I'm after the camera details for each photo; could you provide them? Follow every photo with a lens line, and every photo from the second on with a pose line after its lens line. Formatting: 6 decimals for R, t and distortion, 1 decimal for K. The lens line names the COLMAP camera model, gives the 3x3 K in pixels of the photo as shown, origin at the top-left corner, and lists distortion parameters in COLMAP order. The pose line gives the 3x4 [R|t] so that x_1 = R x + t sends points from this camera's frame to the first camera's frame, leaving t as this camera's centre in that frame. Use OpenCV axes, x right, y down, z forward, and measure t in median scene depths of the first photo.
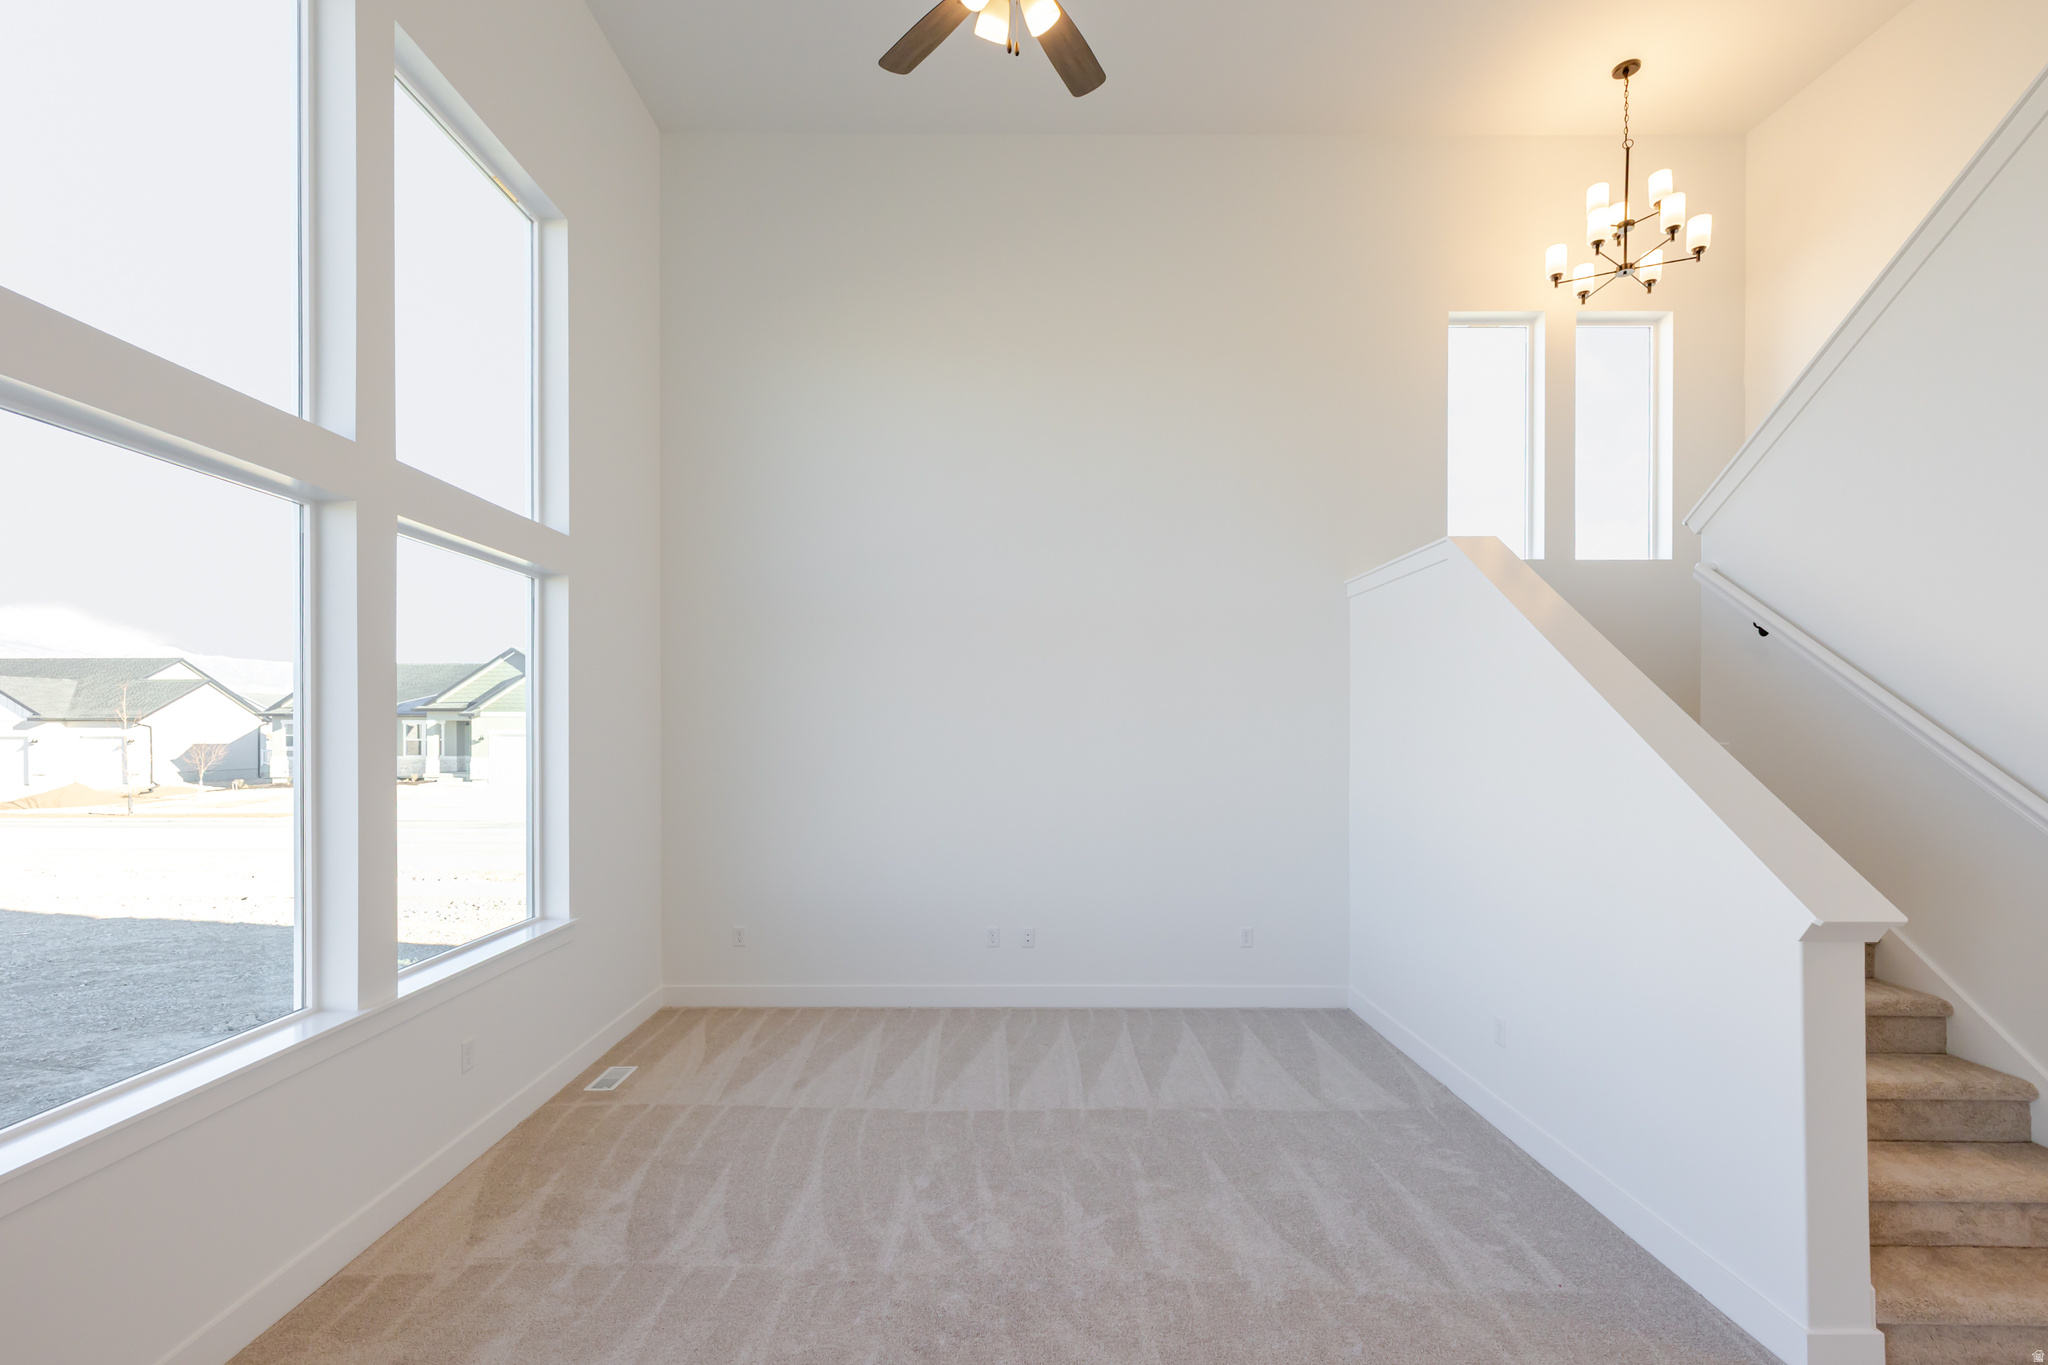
lens RADIAL K [[891.7, 0, 998.4], [0, 891.7, 731.5], [0, 0, 1]] dist [0.002669, 0.000498]
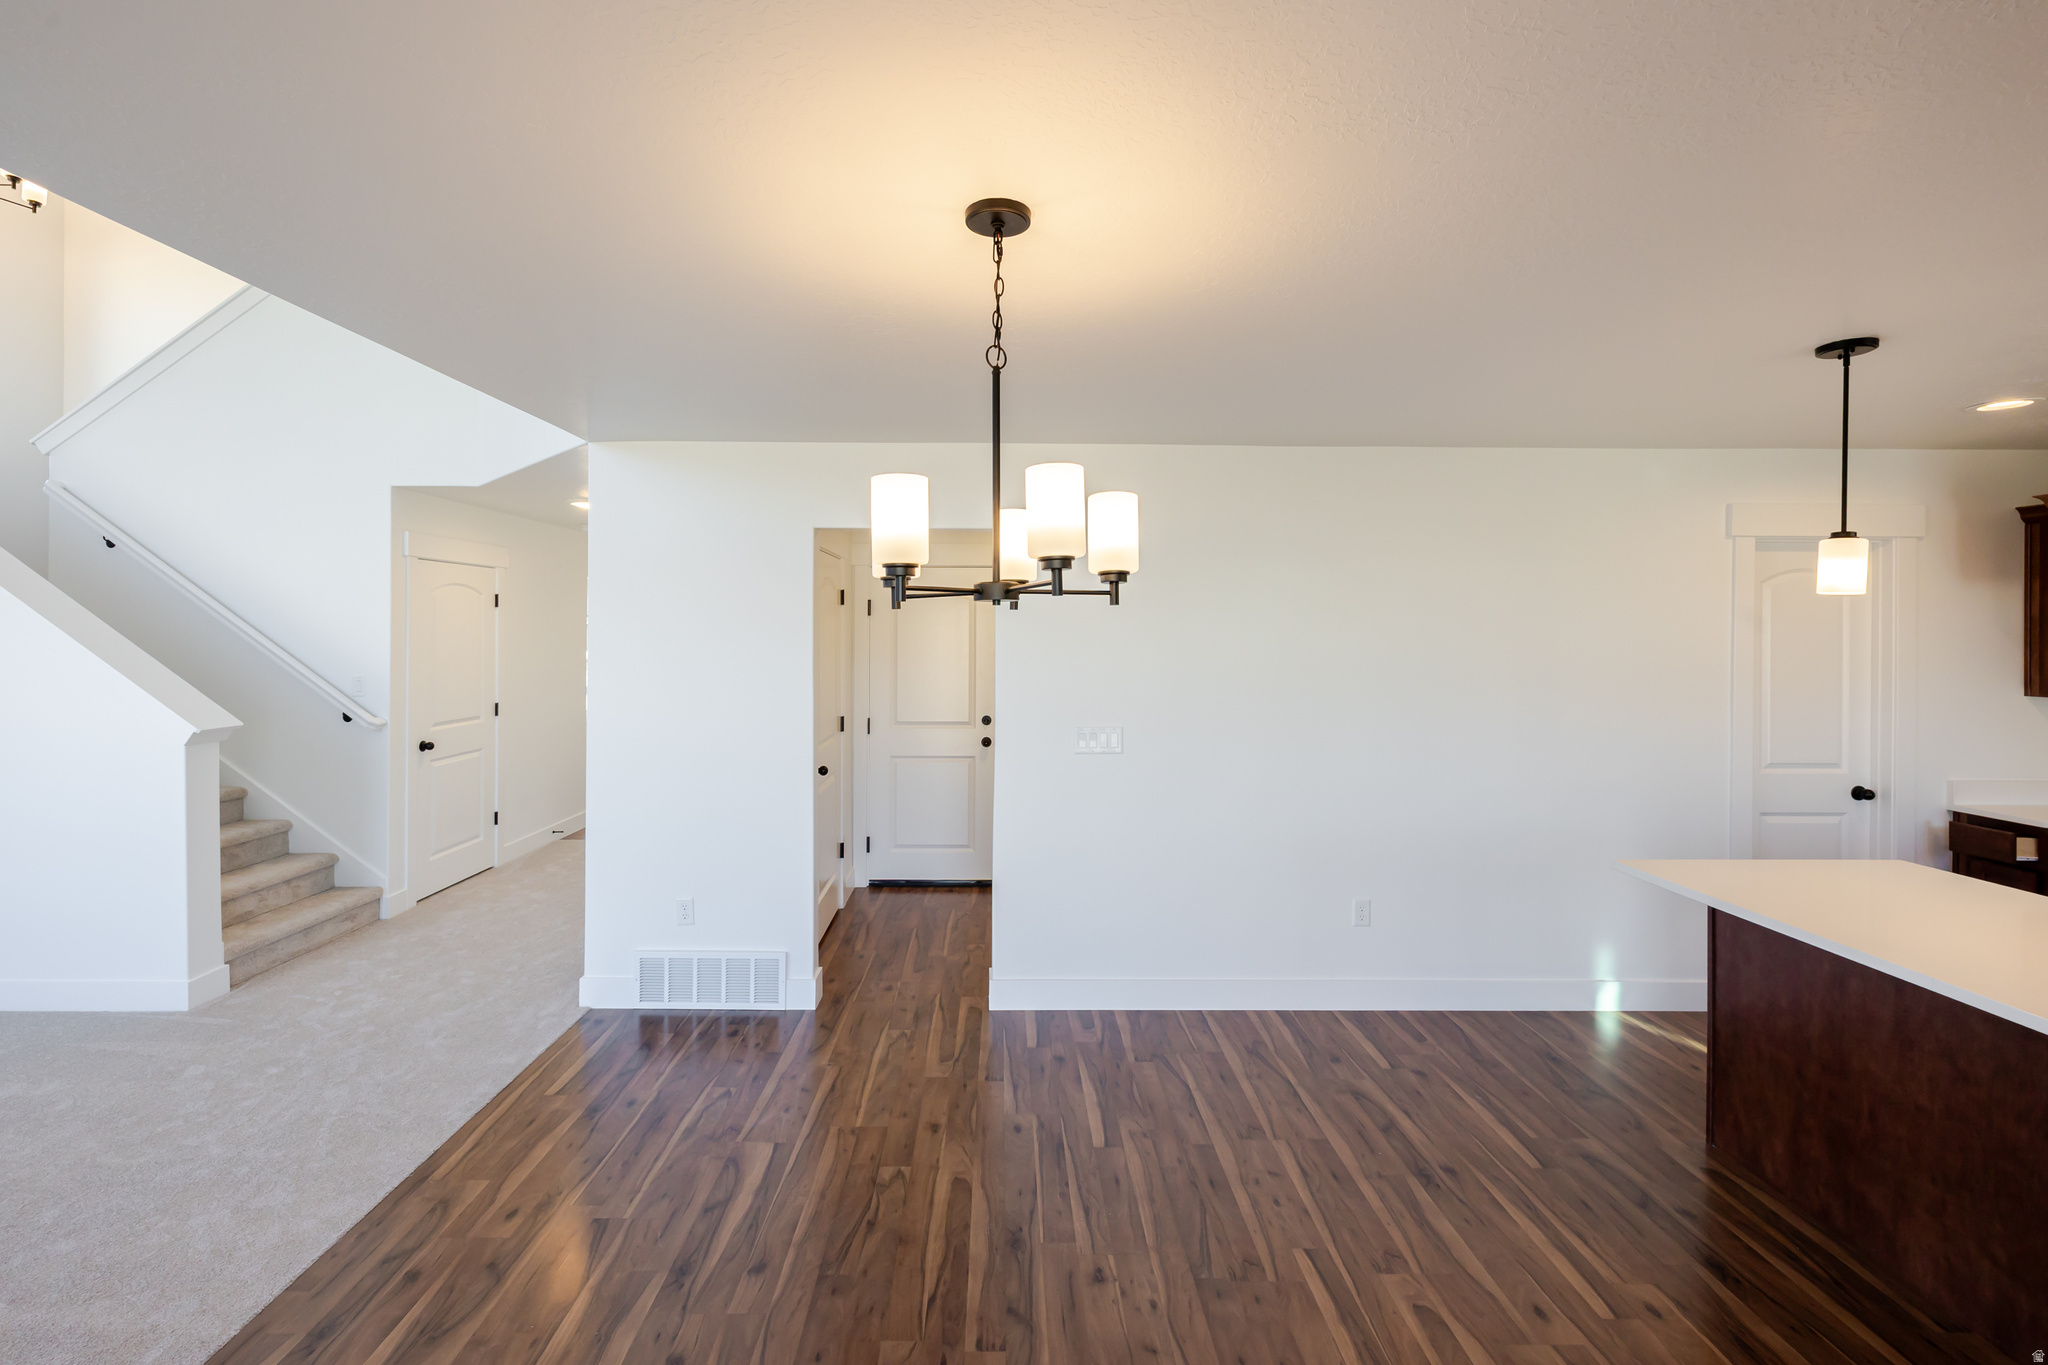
lens RADIAL K [[879.2, 0, 1001.7], [0, 879.2, 628.1], [0, 0, 1]] dist [0.001349, 0.000027]
pose [[-0.002012, 0.002742, 0.999994, -0.413491], [0.001521, 0.999995, -0.002739, 0.014734], [-0.999997, 0.001516, -0.002016, -0.283305]]
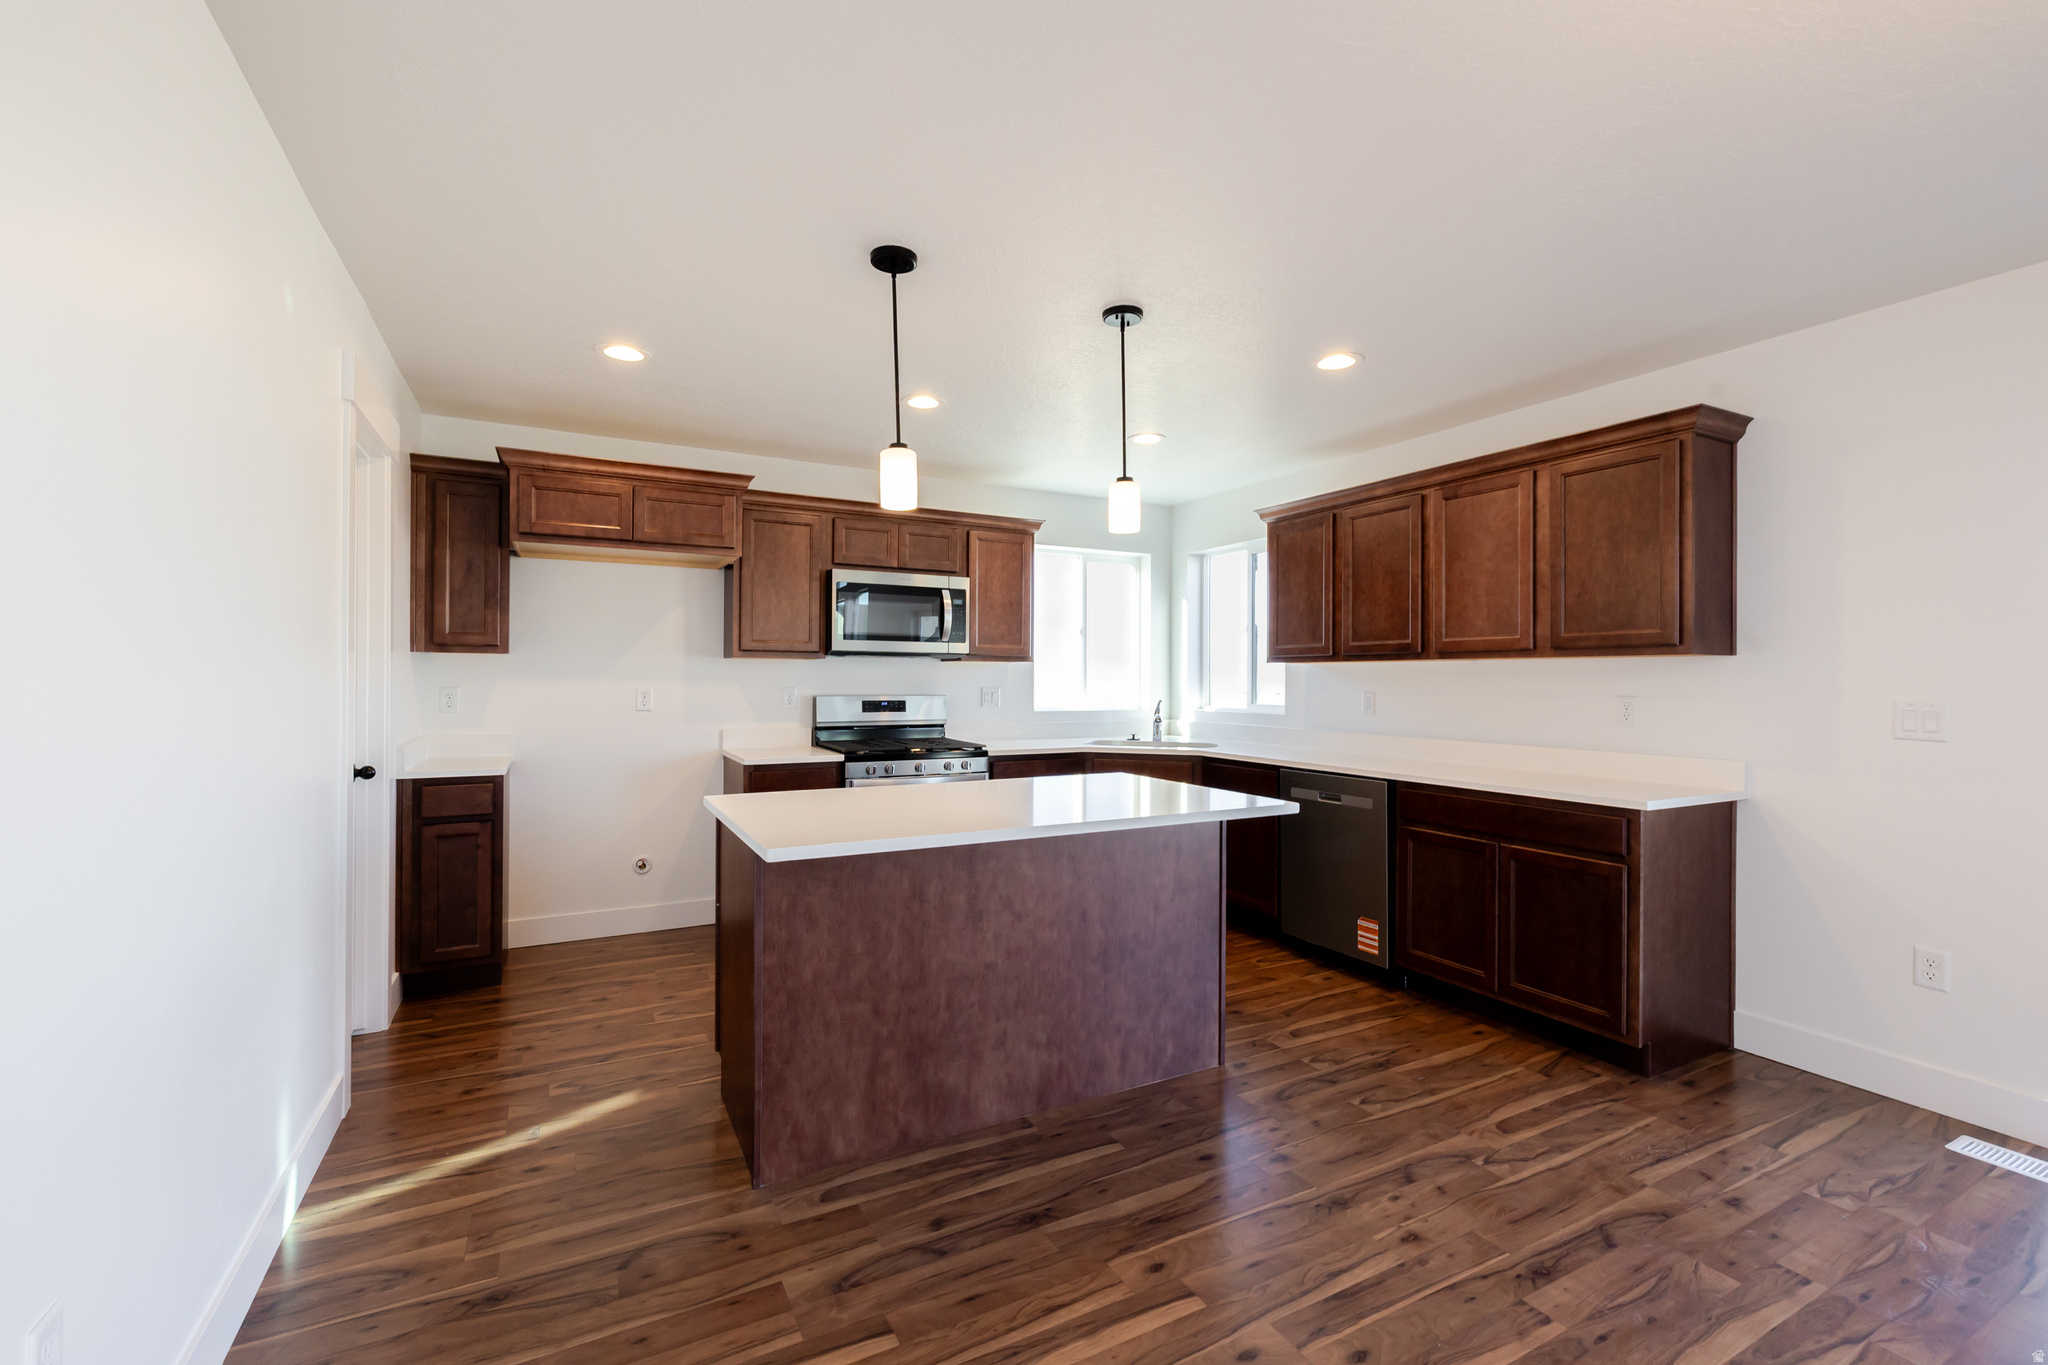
lens RADIAL K [[868.7, 0, 1024.0], [0, 868.7, 682.5], [0, 0, 1]] dist [0.002455, 0.000425]
pose [[-0.882413, -0.006682, -0.470428, 0.393106], [-0.011070, 0.999917, 0.006561, 0.105435], [0.470345, 0.010997, -0.882414, -0.298422]]
